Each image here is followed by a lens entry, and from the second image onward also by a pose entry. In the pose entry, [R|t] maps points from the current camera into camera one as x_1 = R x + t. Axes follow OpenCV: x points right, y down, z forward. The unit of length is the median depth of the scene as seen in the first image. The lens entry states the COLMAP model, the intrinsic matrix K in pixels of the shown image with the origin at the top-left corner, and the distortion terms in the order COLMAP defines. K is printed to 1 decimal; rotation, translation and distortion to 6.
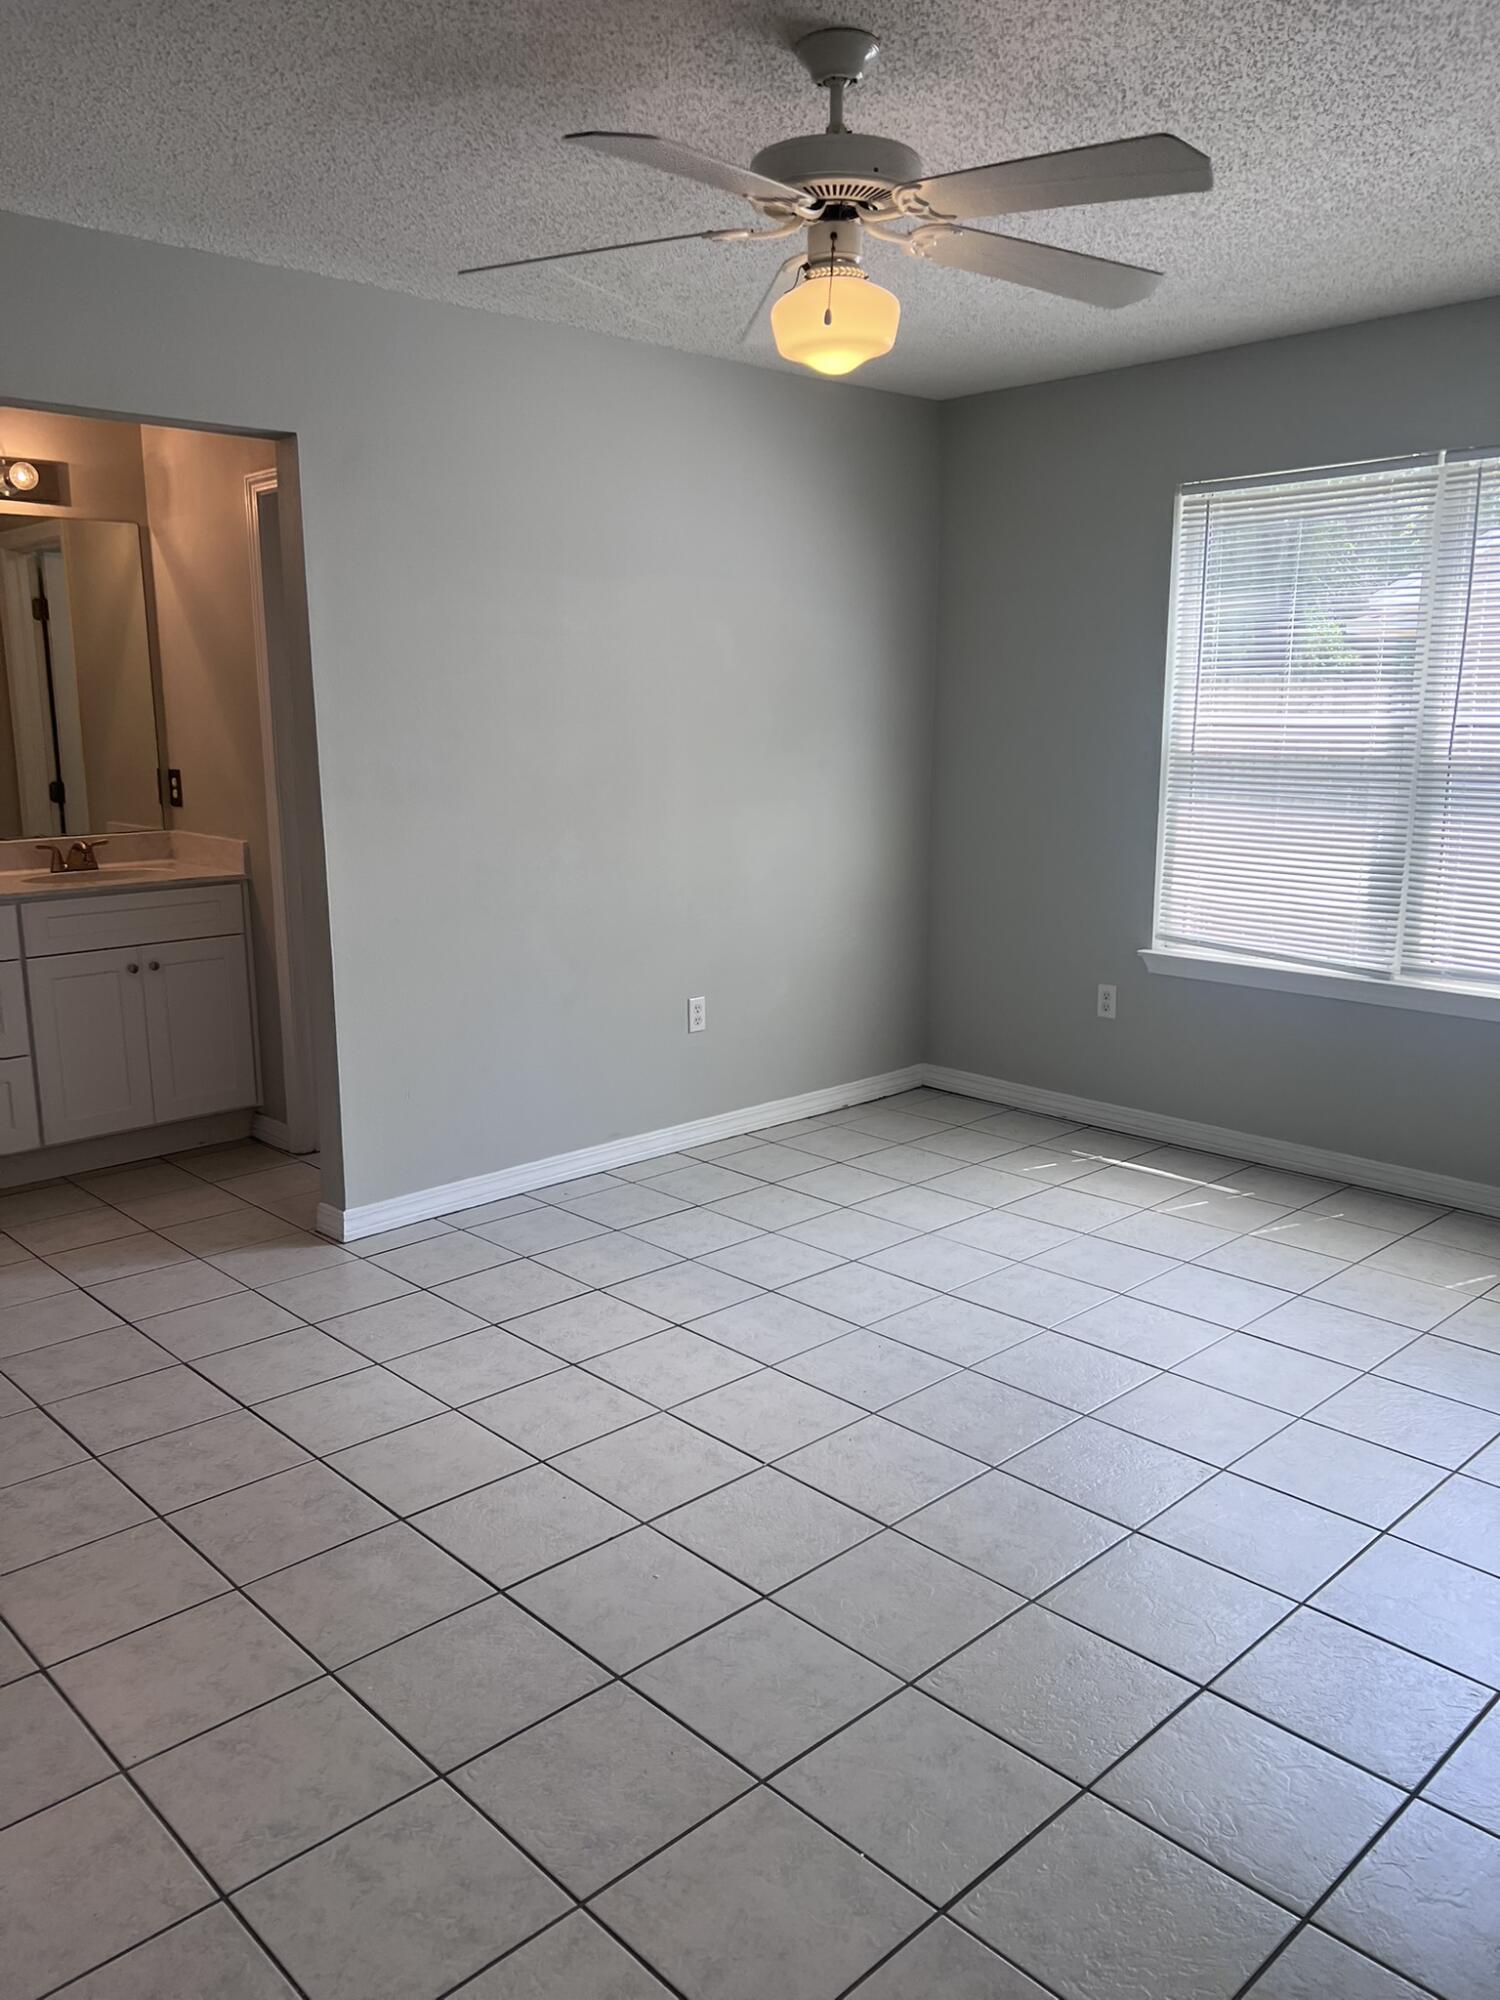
lens RADIAL K [[1499.1, 0, 703.7], [0, 1499.1, 994.1], [0, 0, 1]] dist [0.103783, -0.107715]
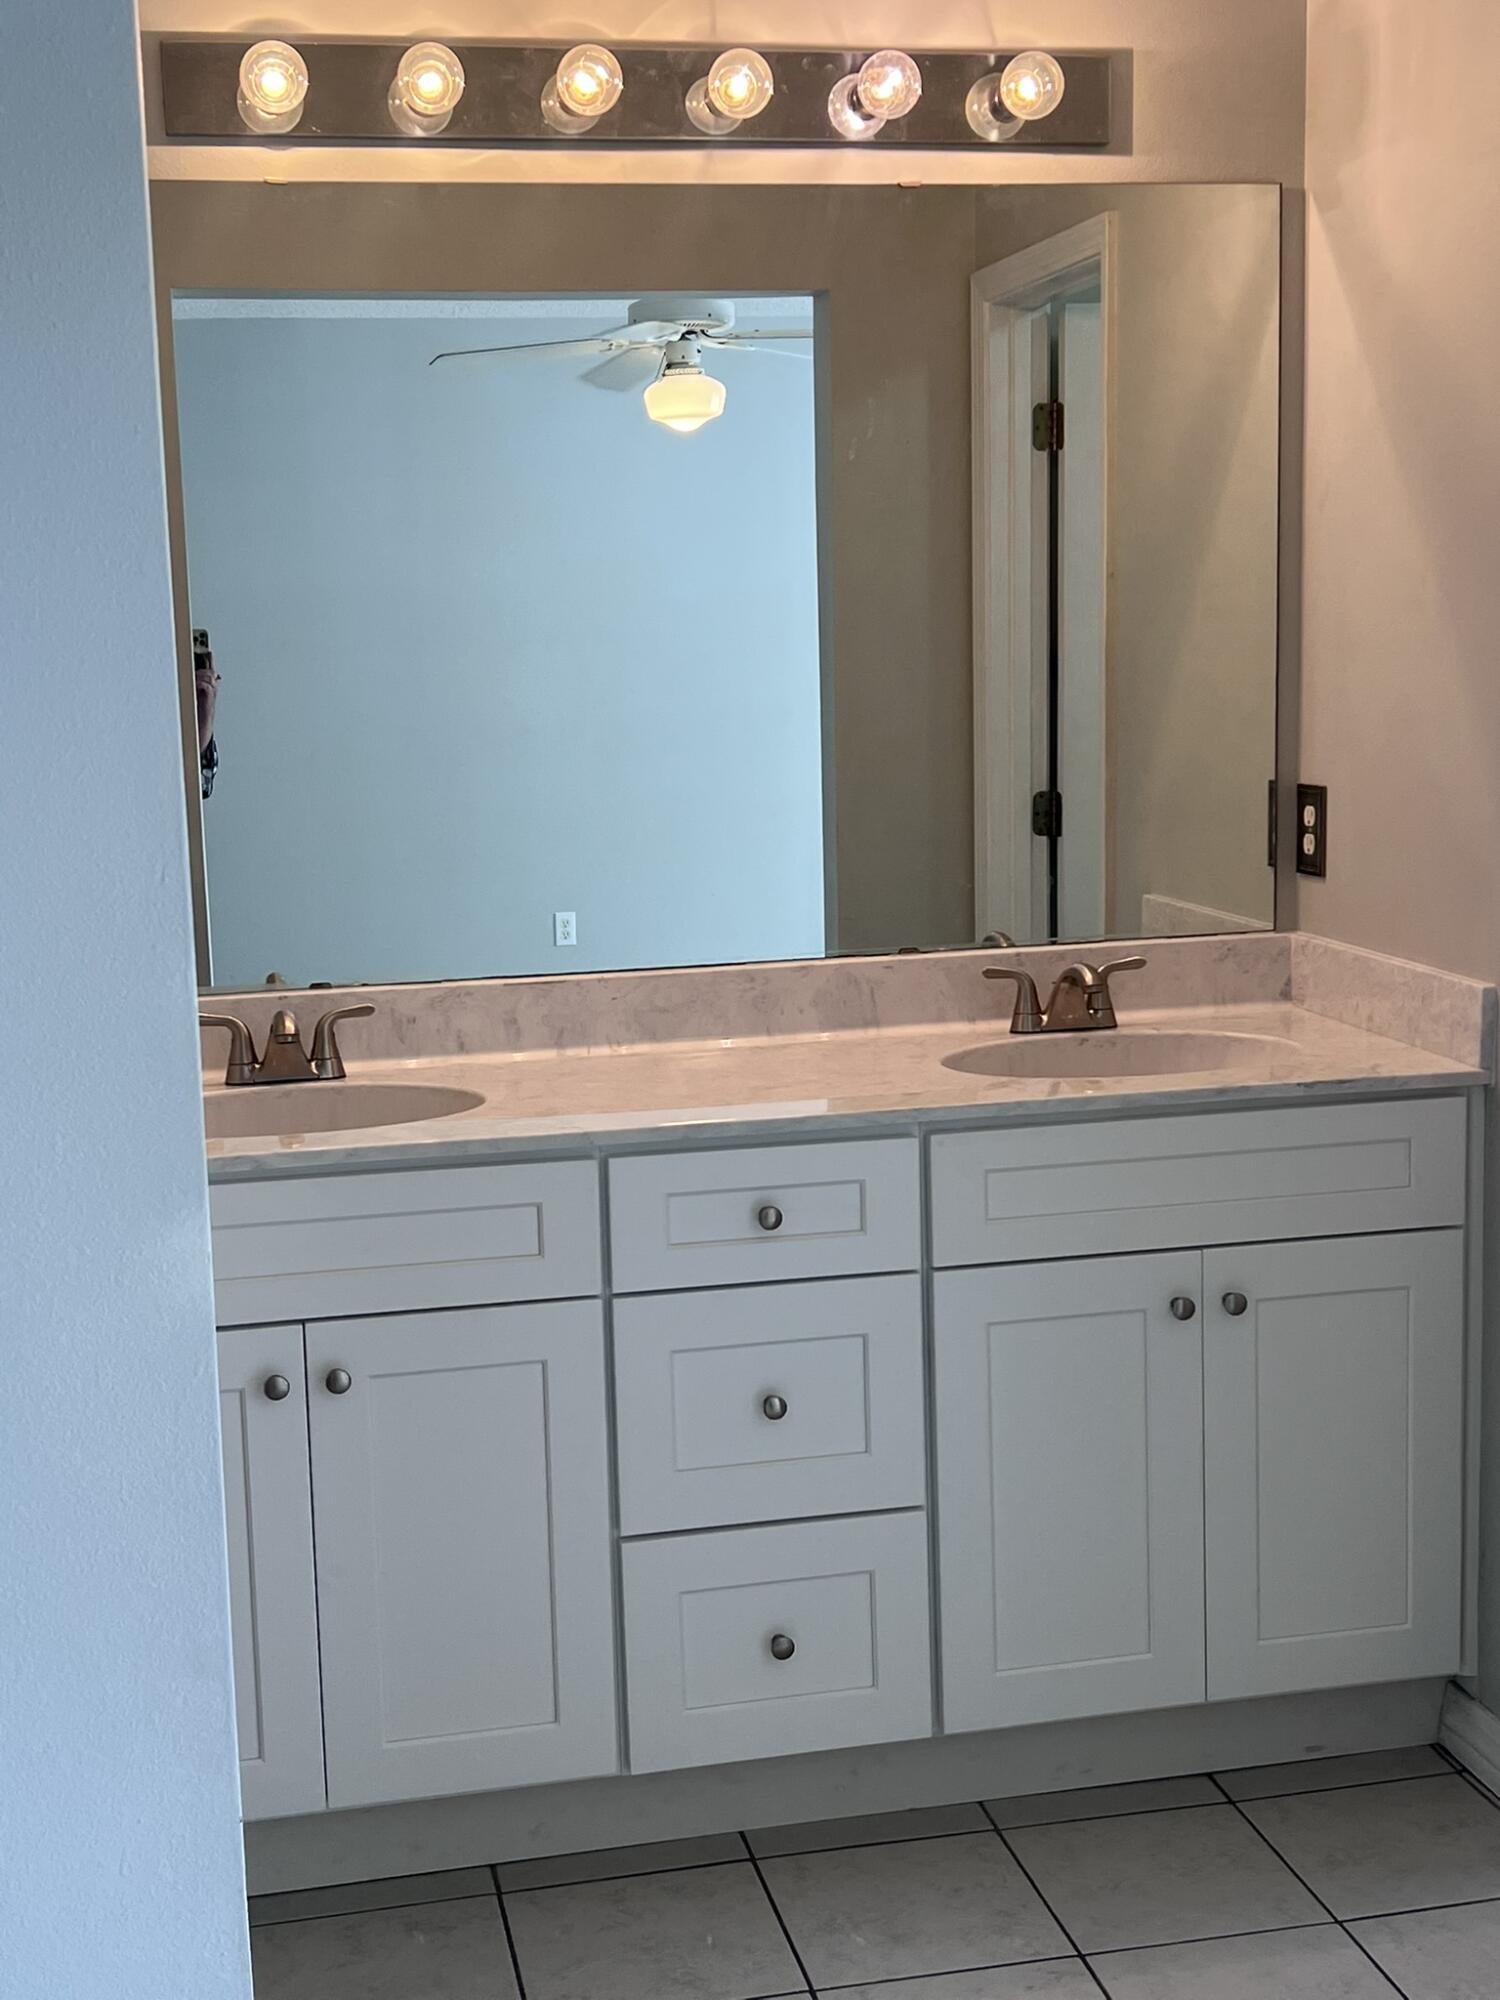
lens RADIAL K [[2502.7, 0, 750.0], [0, 2502.7, 1000.0], [0, 0, 1]] dist [0.126359, -0.463632]
pose [[0.867055, 0.059677, -0.494625, -0.147677], [-0.077764, 0.996843, -0.016046, -0.070073], [0.492106, 0.052377, 0.868958, 0.358091]]
